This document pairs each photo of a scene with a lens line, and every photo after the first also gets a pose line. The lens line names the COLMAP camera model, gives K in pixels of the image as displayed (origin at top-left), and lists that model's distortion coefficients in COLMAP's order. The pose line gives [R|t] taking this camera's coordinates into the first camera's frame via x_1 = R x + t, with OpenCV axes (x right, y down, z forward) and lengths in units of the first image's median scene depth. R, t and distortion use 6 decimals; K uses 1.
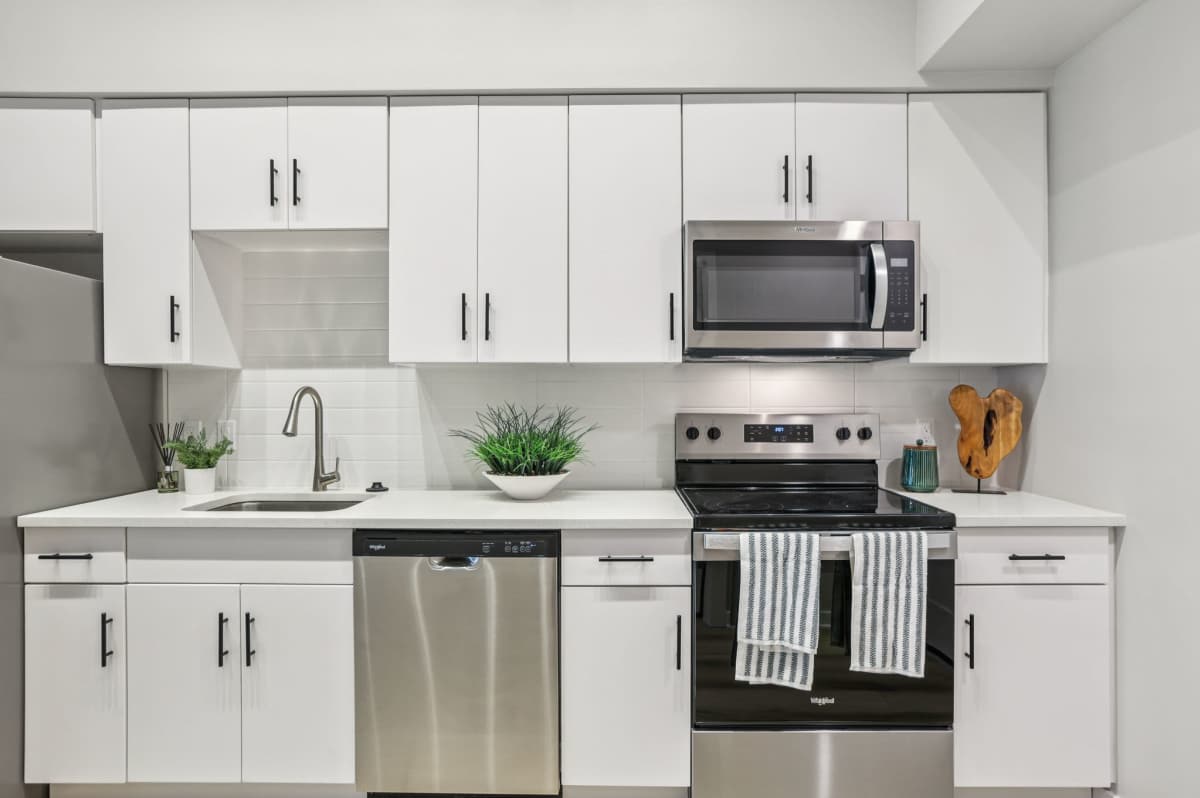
lens RADIAL K [[630.9, 0, 603.7], [0, 630.9, 403.6], [0, 0, 1]] dist [-0.024388, 0.004156]
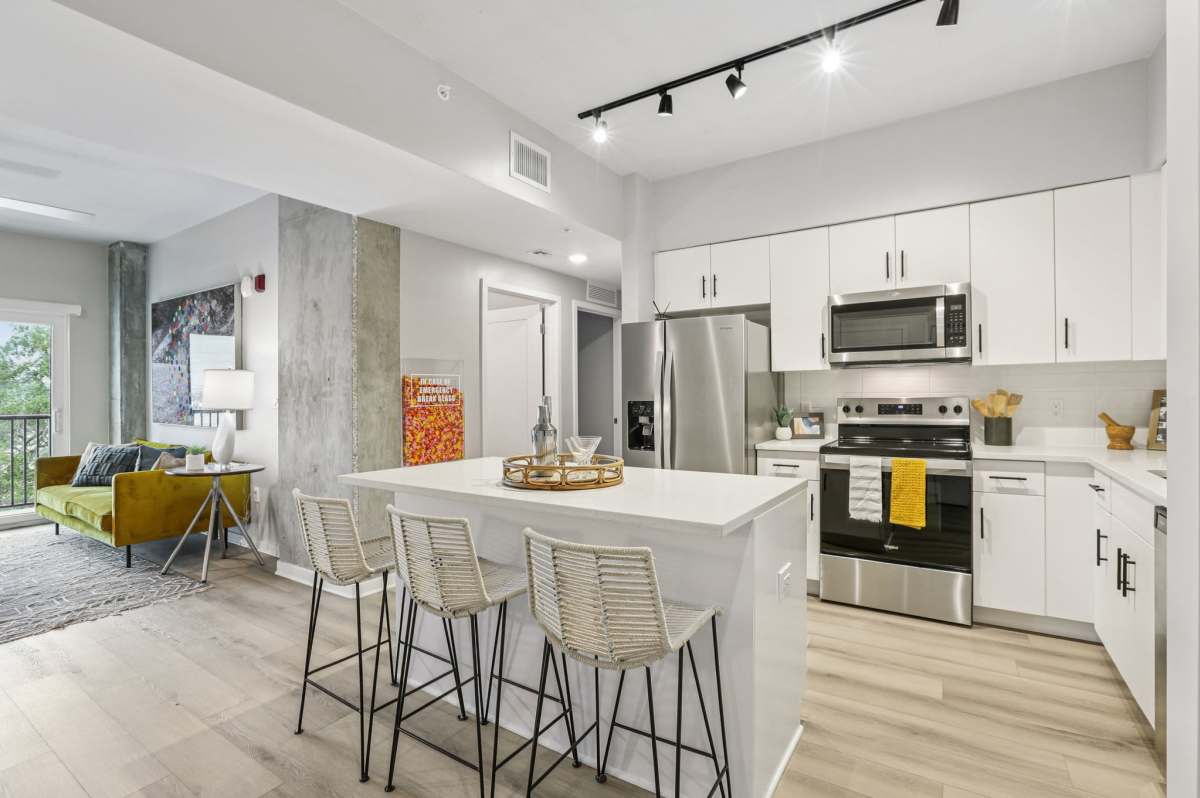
lens RADIAL K [[541.5, 0, 609.8], [0, 541.5, 401.7], [0, 0, 1]] dist [-0.033936, 0.003832]
pose [[0.838840, -0.005287, -0.544353, 0.454166], [0.000849, 0.999964, -0.008404, 0.042693], [0.544378, 0.006588, 0.838814, -0.716071]]
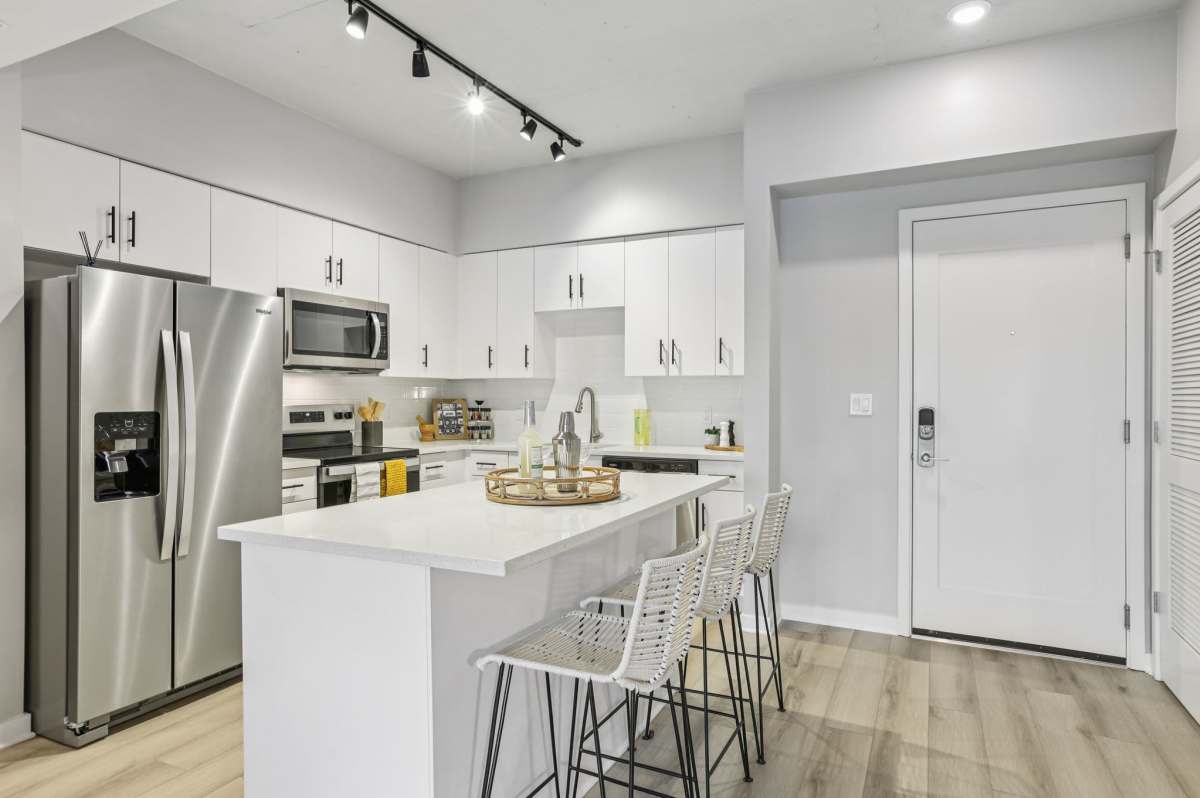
lens RADIAL K [[747.4, 0, 592.1], [0, 747.4, 390.6], [0, 0, 1]] dist [0.057299, 0.000792]
pose [[0.442908, 0.000219, 0.896567, -1.268734], [0.014512, 0.999867, -0.007413, 0.005198], [-0.896449, 0.016294, 0.442846, -0.581153]]
